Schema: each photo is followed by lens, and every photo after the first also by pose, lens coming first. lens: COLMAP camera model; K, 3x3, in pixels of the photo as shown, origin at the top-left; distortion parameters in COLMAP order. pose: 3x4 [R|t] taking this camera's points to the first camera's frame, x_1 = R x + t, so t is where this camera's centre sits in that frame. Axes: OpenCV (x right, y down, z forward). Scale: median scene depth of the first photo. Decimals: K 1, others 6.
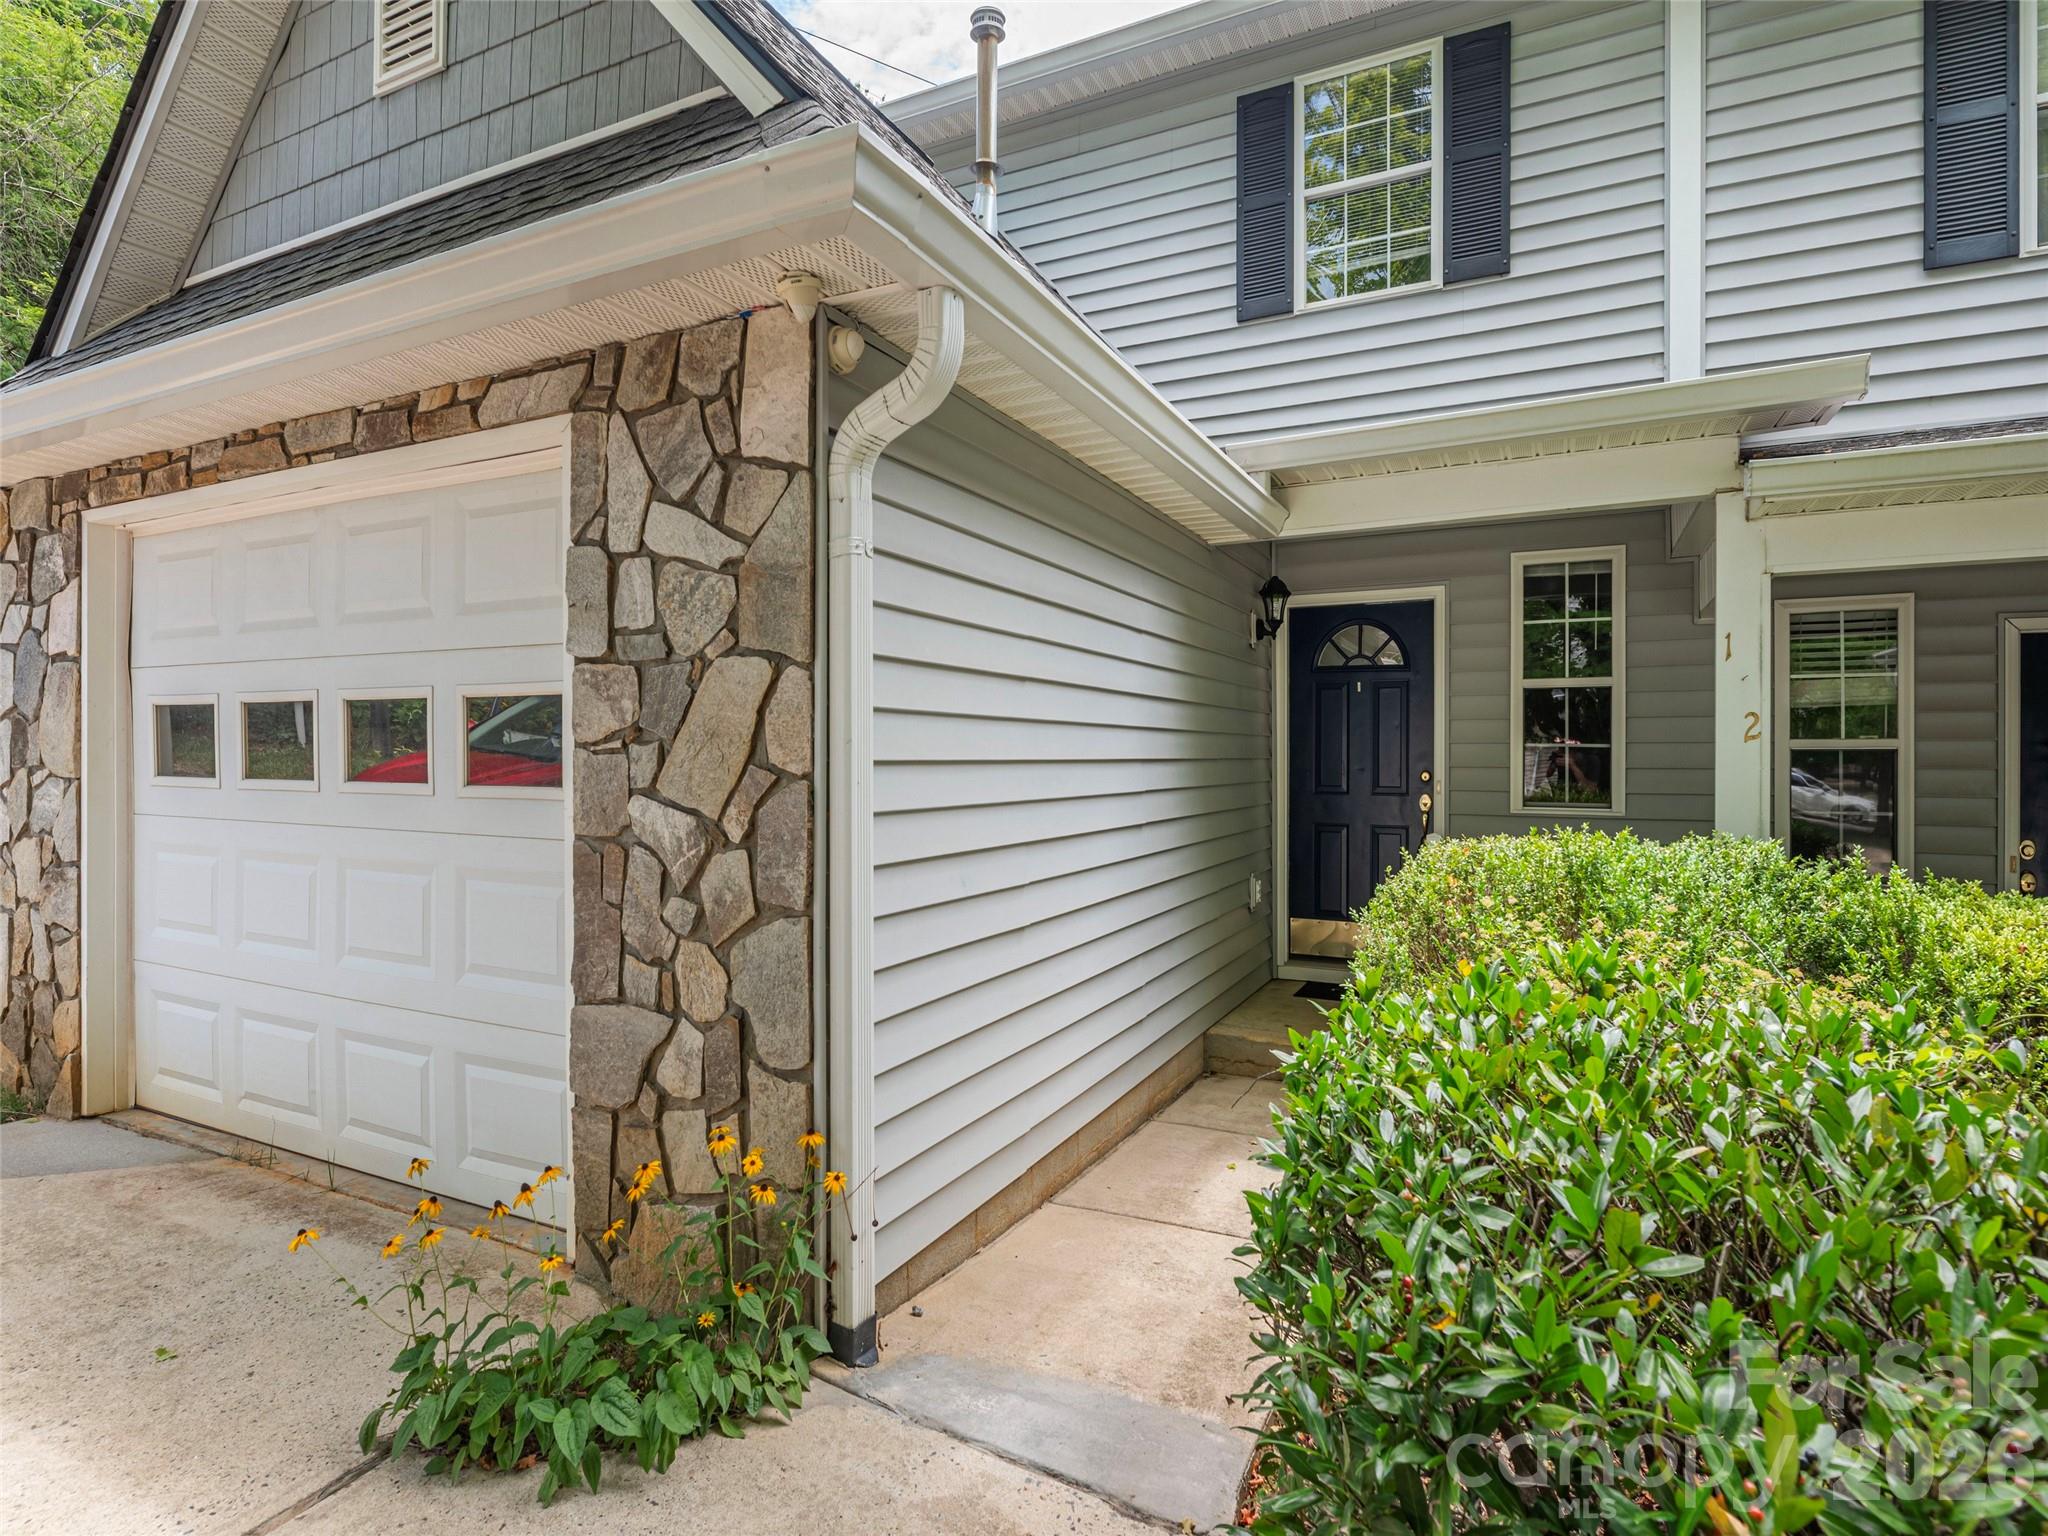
lens RADIAL K [[1066.5, 0, 1024.7], [0, 1066.5, 772.8], [0, 0, 1]] dist [-0.000323, -0.001556]
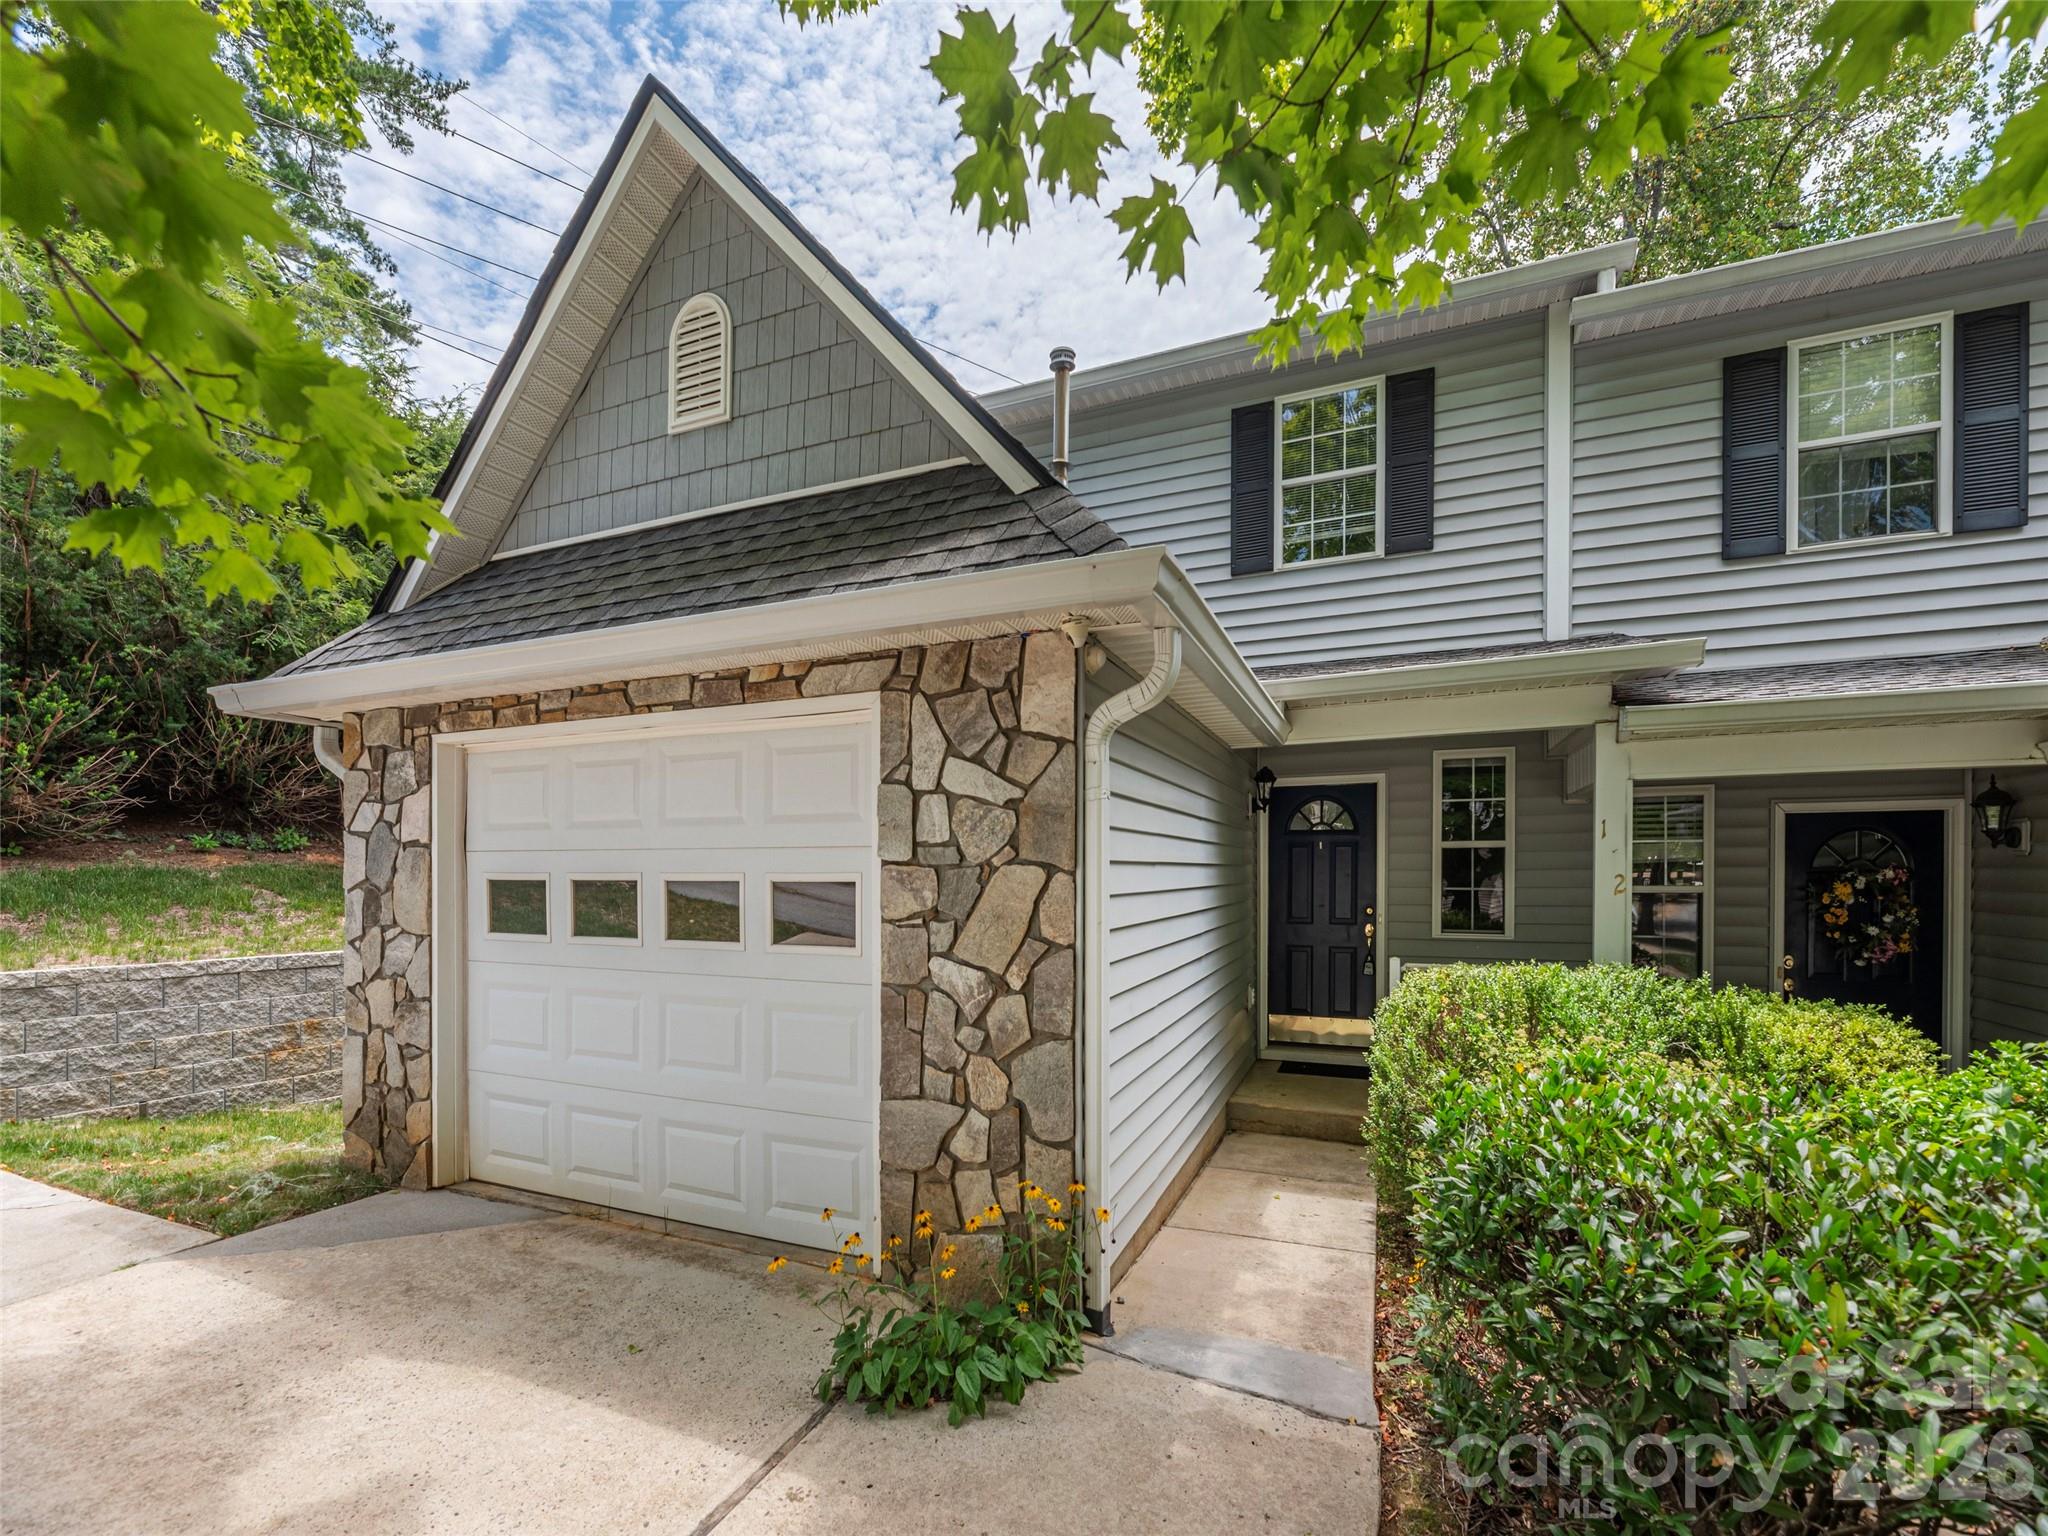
lens RADIAL K [[869.6, 0, 1027.2], [0, 869.6, 893.3], [0, 0, 1]] dist [-0.002710, 0.000219]
pose [[0.997599, -0.008368, 0.068751, -0.248848], [0.007716, 0.999923, 0.009755, -0.059398], [-0.068828, -0.009201, 0.997586, -0.152980]]
